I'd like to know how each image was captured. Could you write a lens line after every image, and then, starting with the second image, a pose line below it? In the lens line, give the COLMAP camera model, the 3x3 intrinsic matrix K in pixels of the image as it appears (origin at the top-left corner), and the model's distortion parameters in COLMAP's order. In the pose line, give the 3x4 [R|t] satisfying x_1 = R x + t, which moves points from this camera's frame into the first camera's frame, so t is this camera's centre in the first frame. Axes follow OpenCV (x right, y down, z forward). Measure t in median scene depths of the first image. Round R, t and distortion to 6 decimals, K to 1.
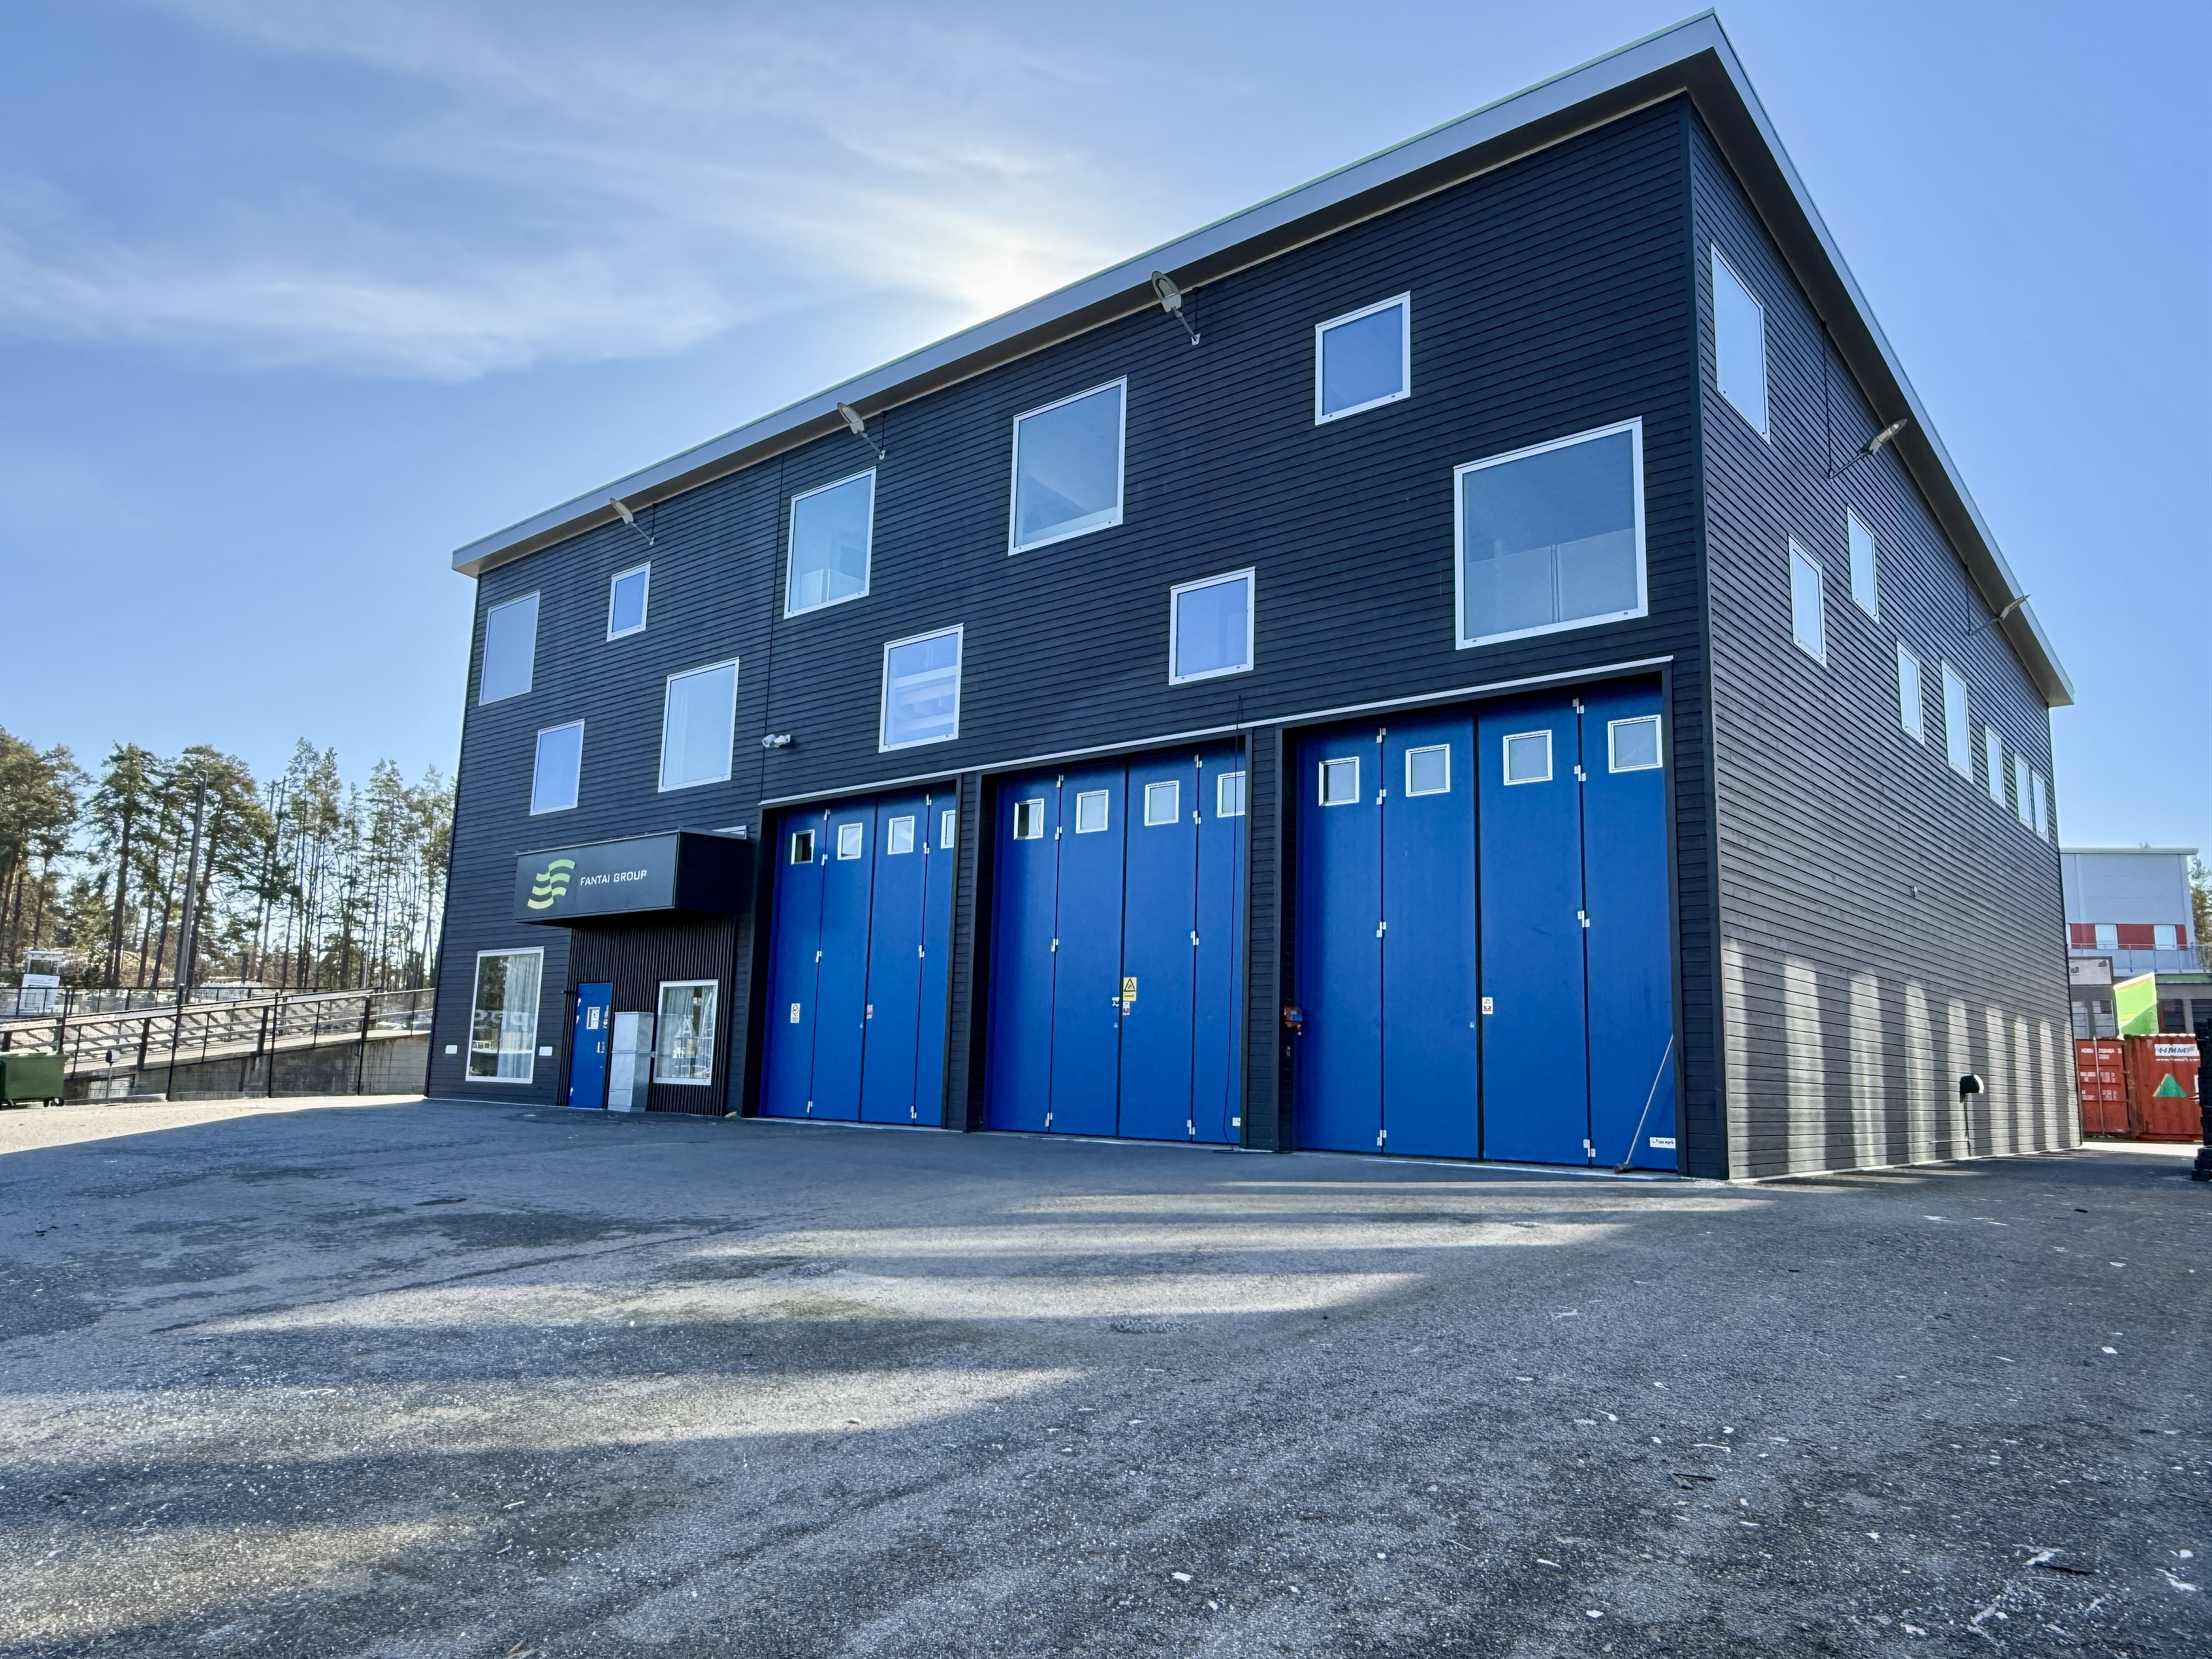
lens RADIAL K [[1484.0, 0, 1106.0], [0, 1484.0, 829.5], [0, 0, 1]] dist [-0.000046, 0.000129]
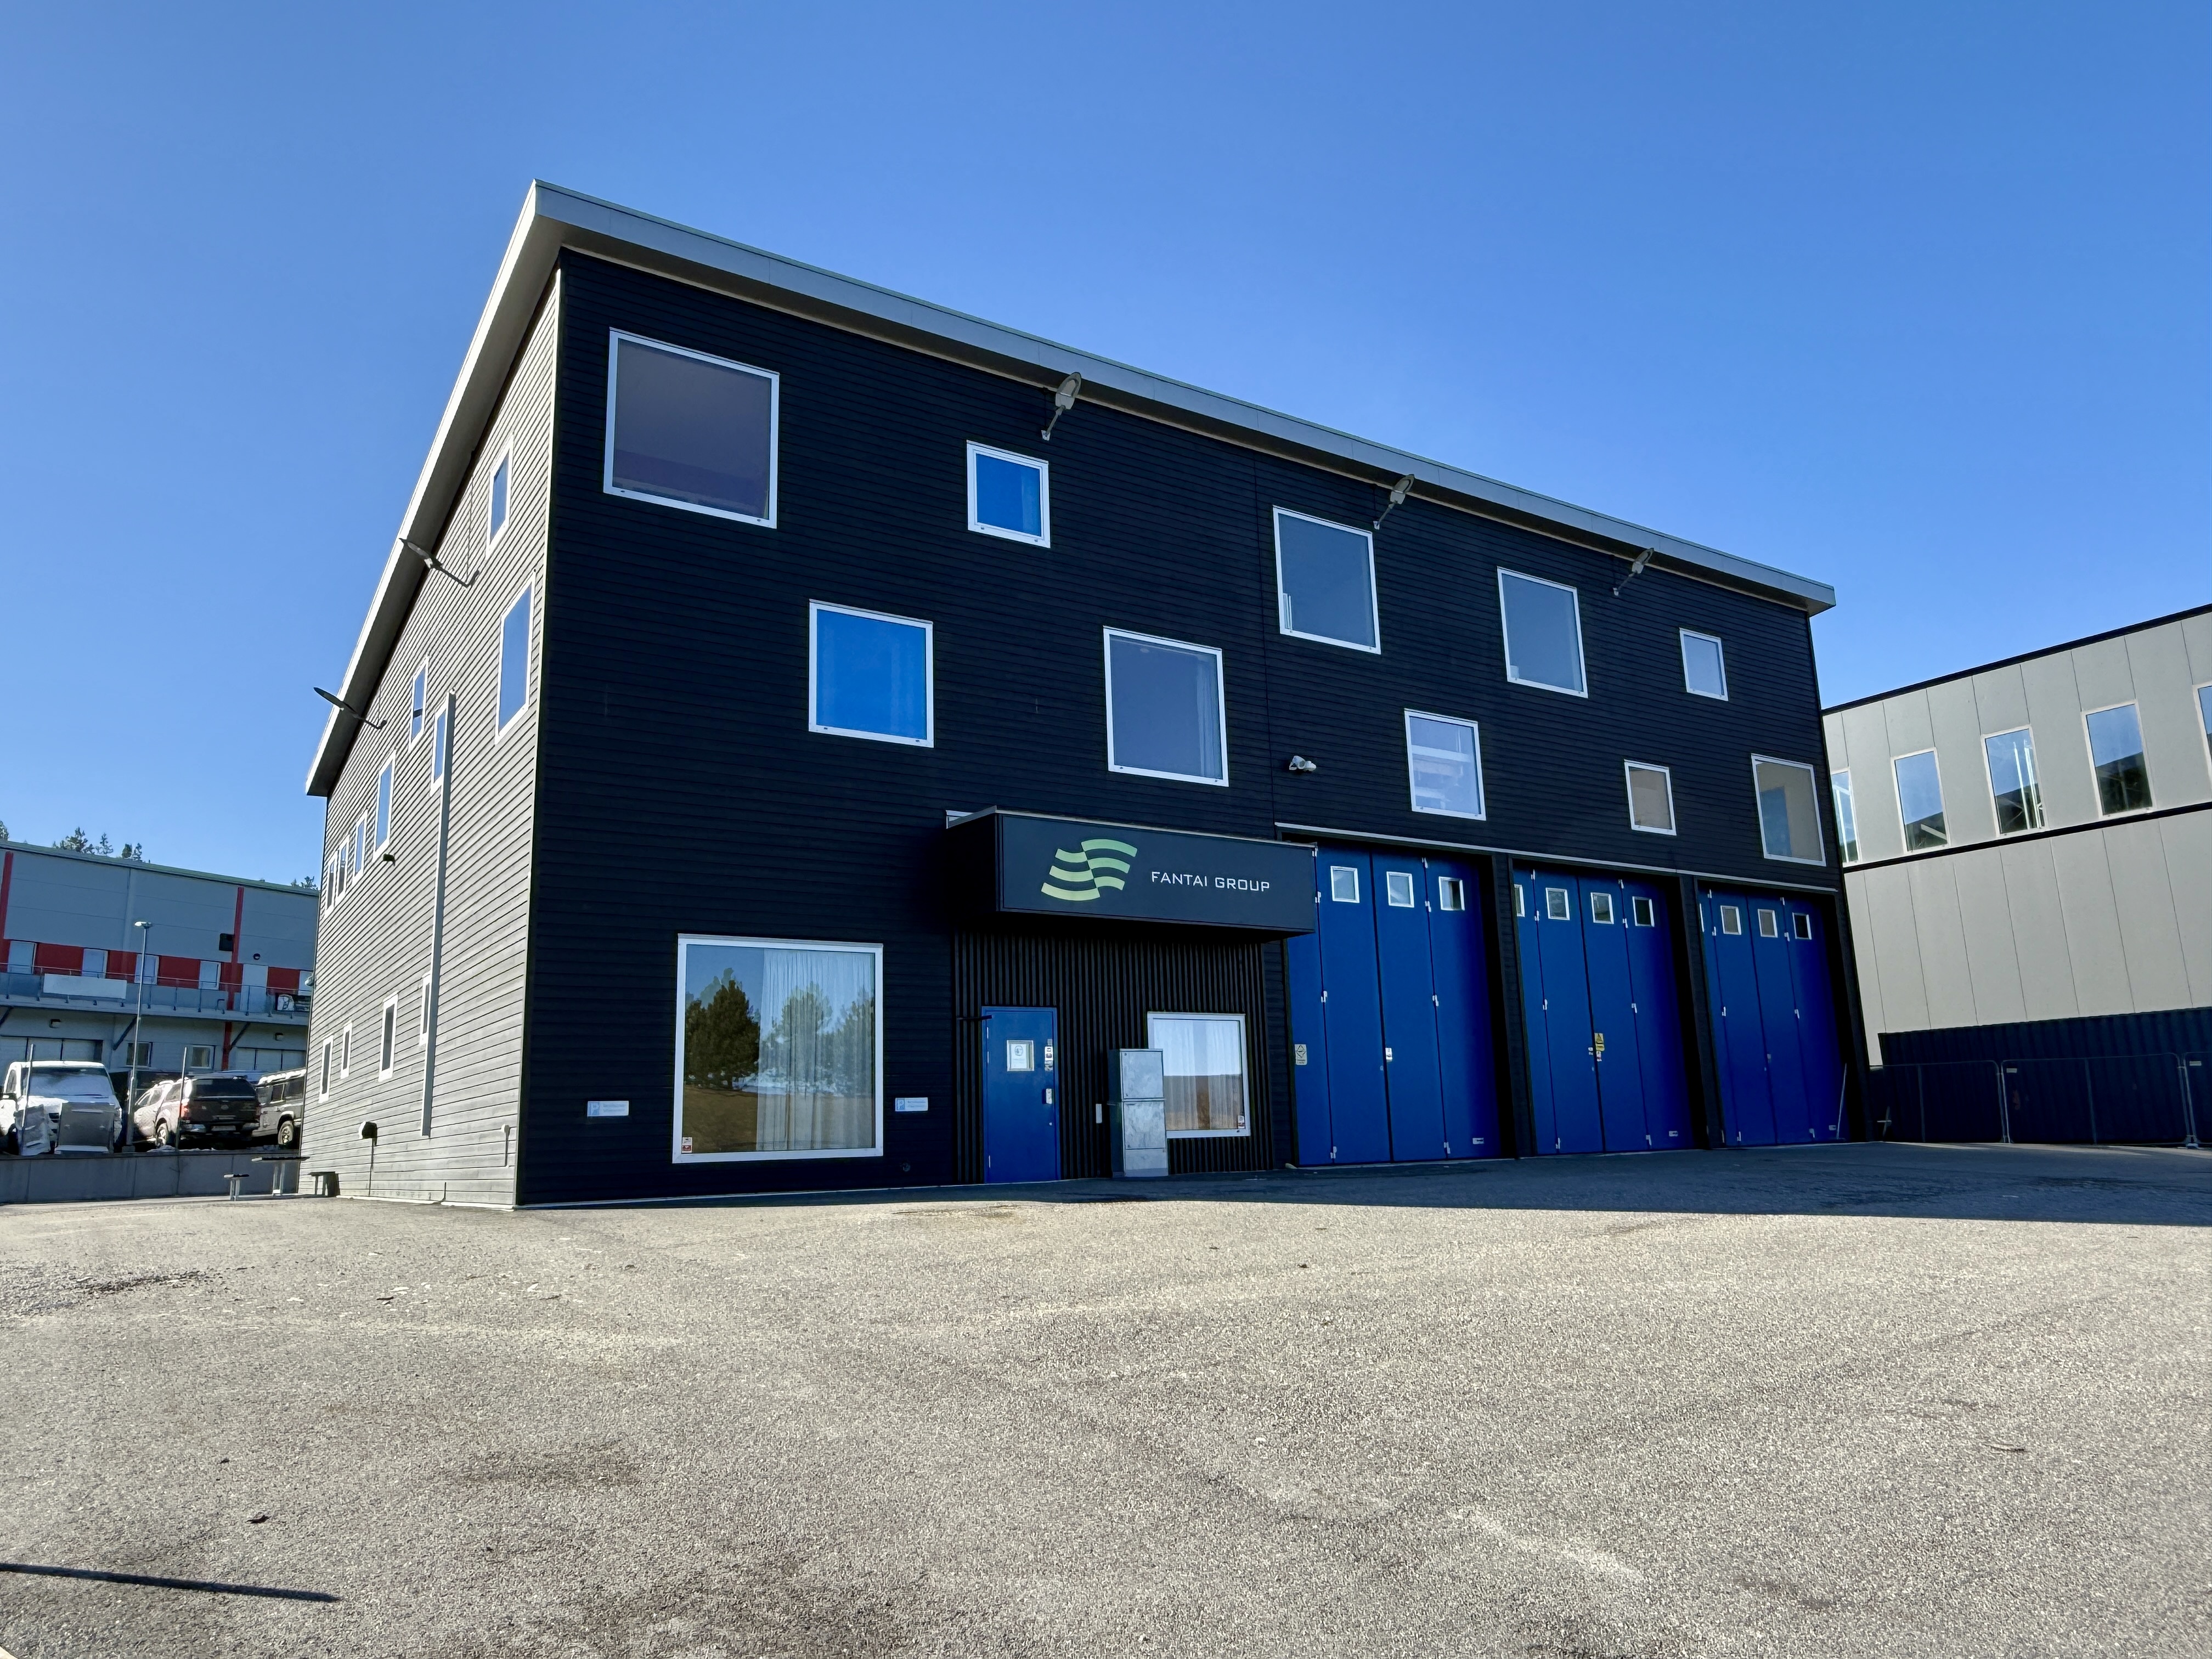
lens RADIAL K [[1500.5, 0, 1106.0], [0, 1500.5, 829.5], [0, 0, 1]] dist [0.003467, 0.002193]
pose [[0.276282, 0.165309, 0.946753, -1.256768], [-0.117550, 0.983512, -0.137424, 0.138094], [-0.953861, -0.073323, 0.291159, 0.913627]]
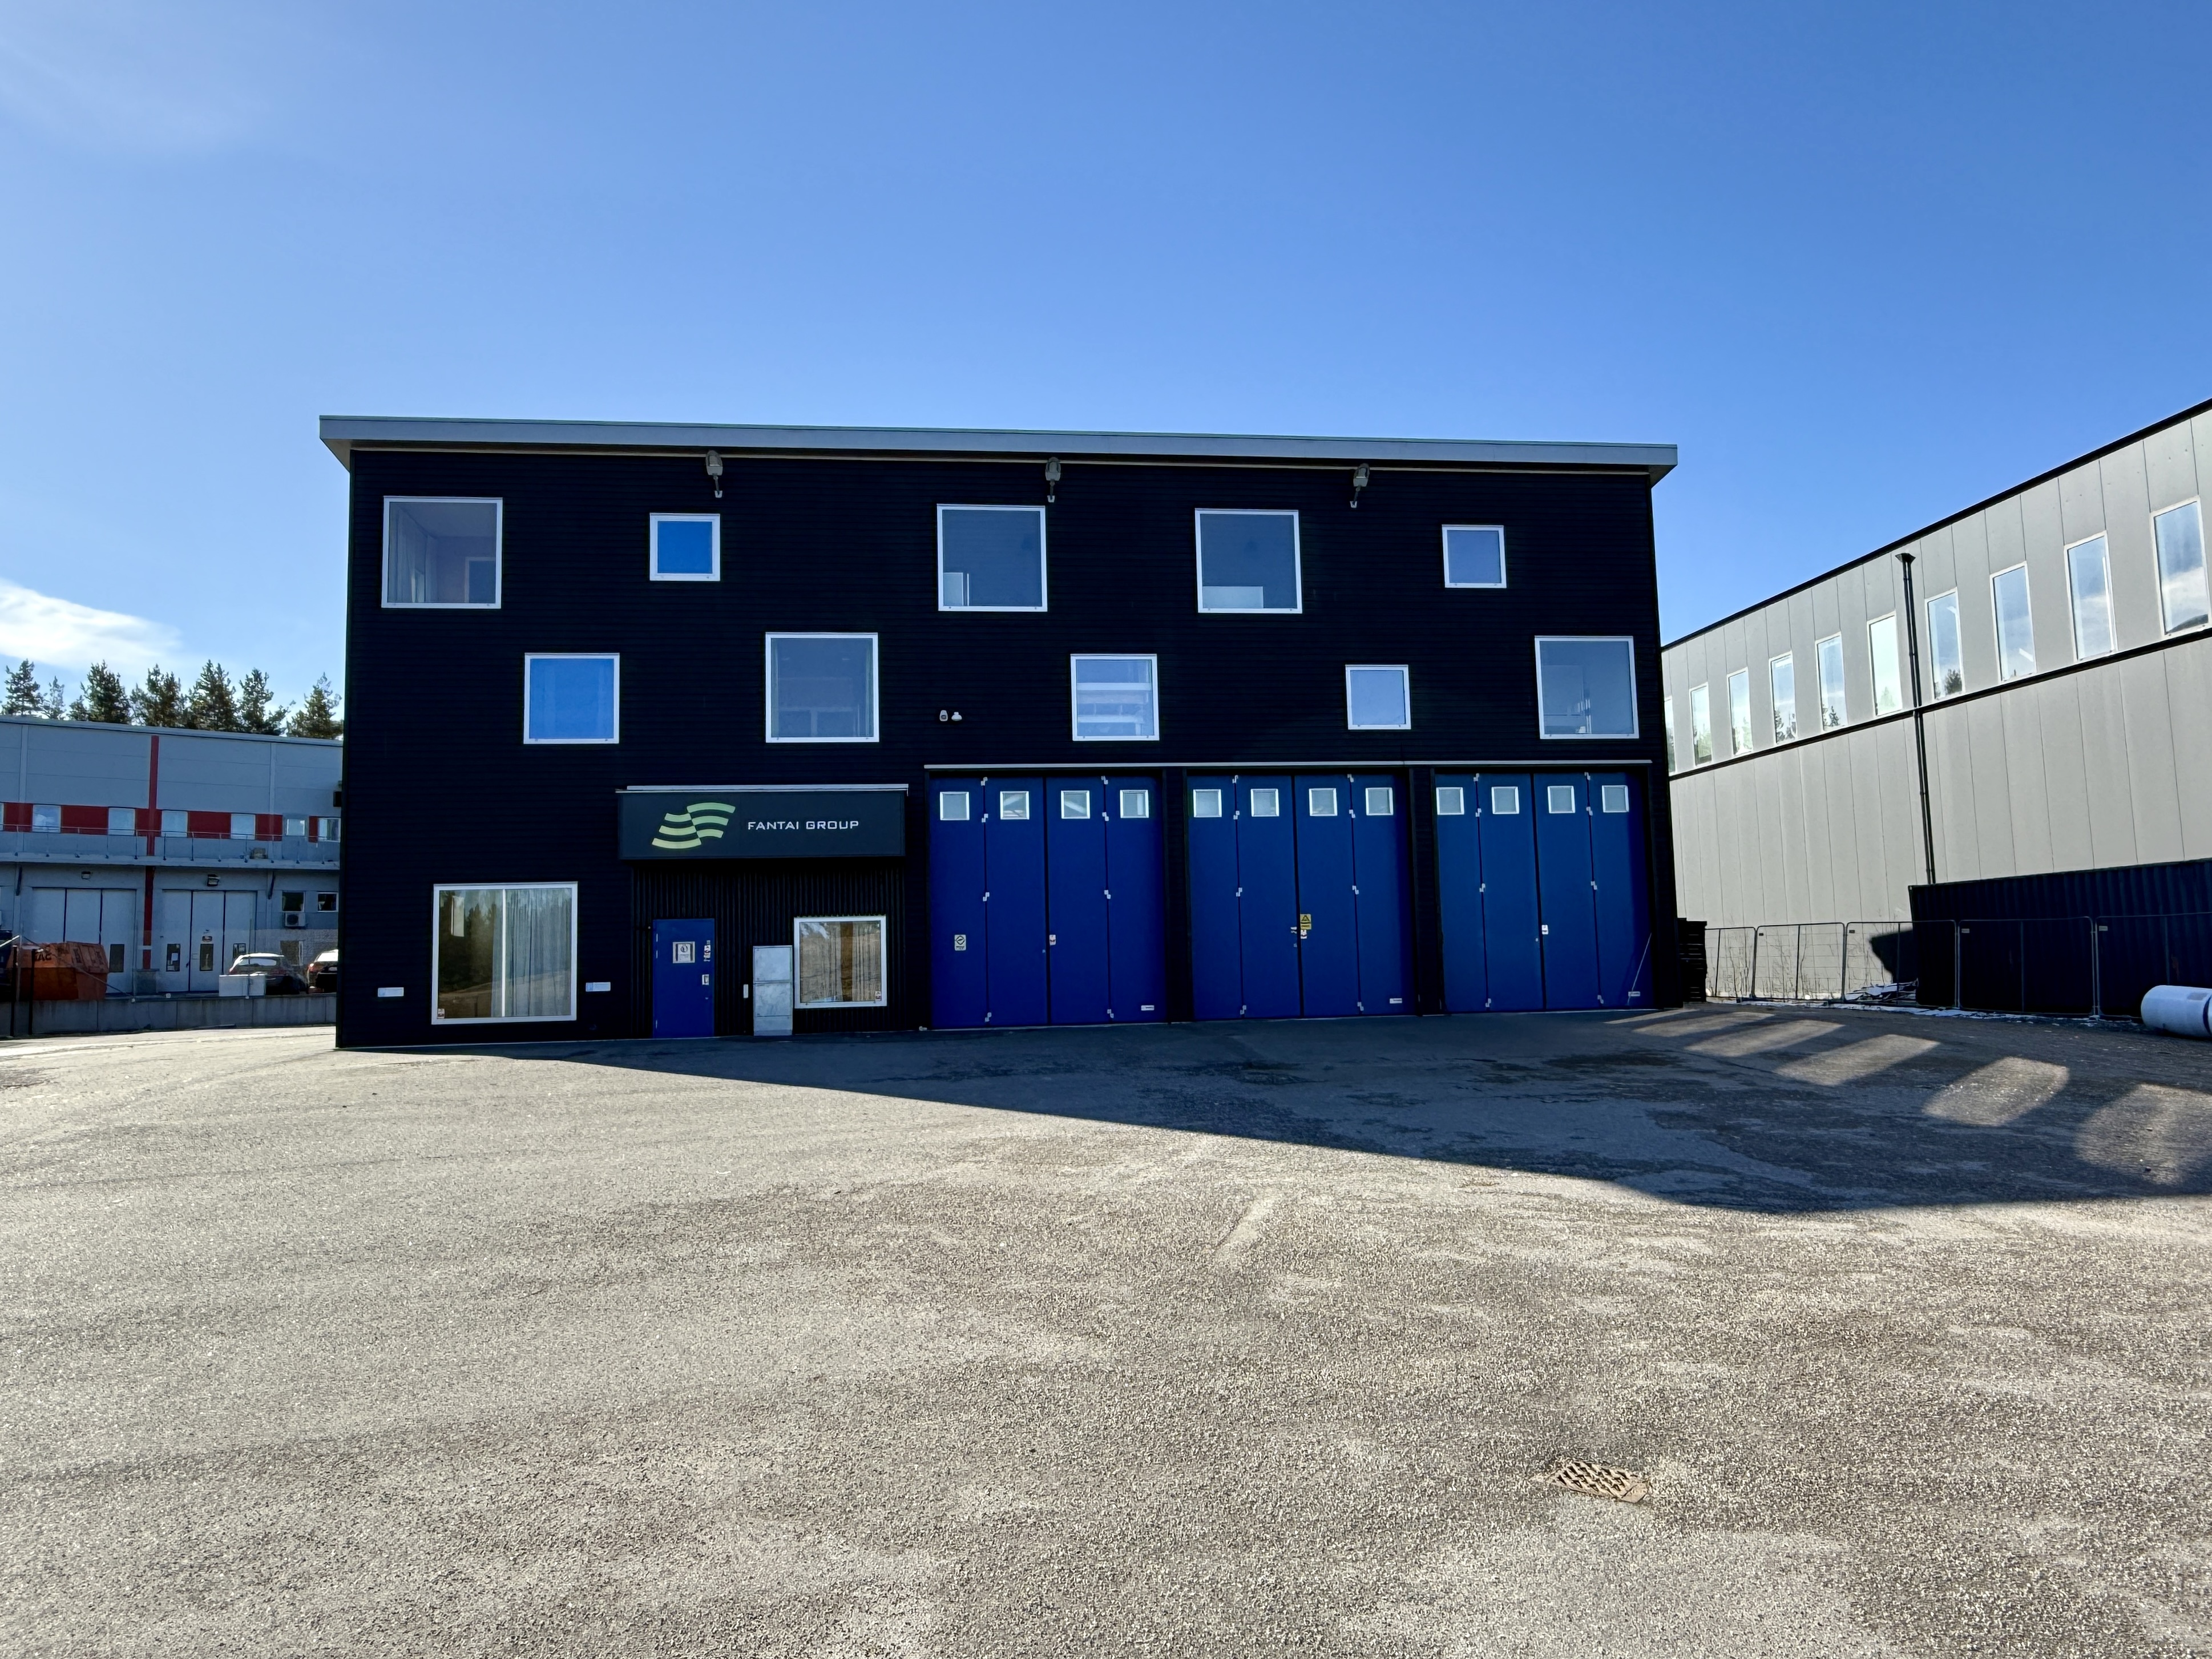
lens RADIAL K [[1504.5, 0, 1106.0], [0, 1504.5, 829.5], [0, 0, 1]] dist [-0.004055, 0.000025]
pose [[0.674723, 0.028174, 0.737534, -1.120360], [-0.077583, 0.996443, 0.032911, -0.020378], [-0.733983, -0.079426, 0.674508, 0.090783]]
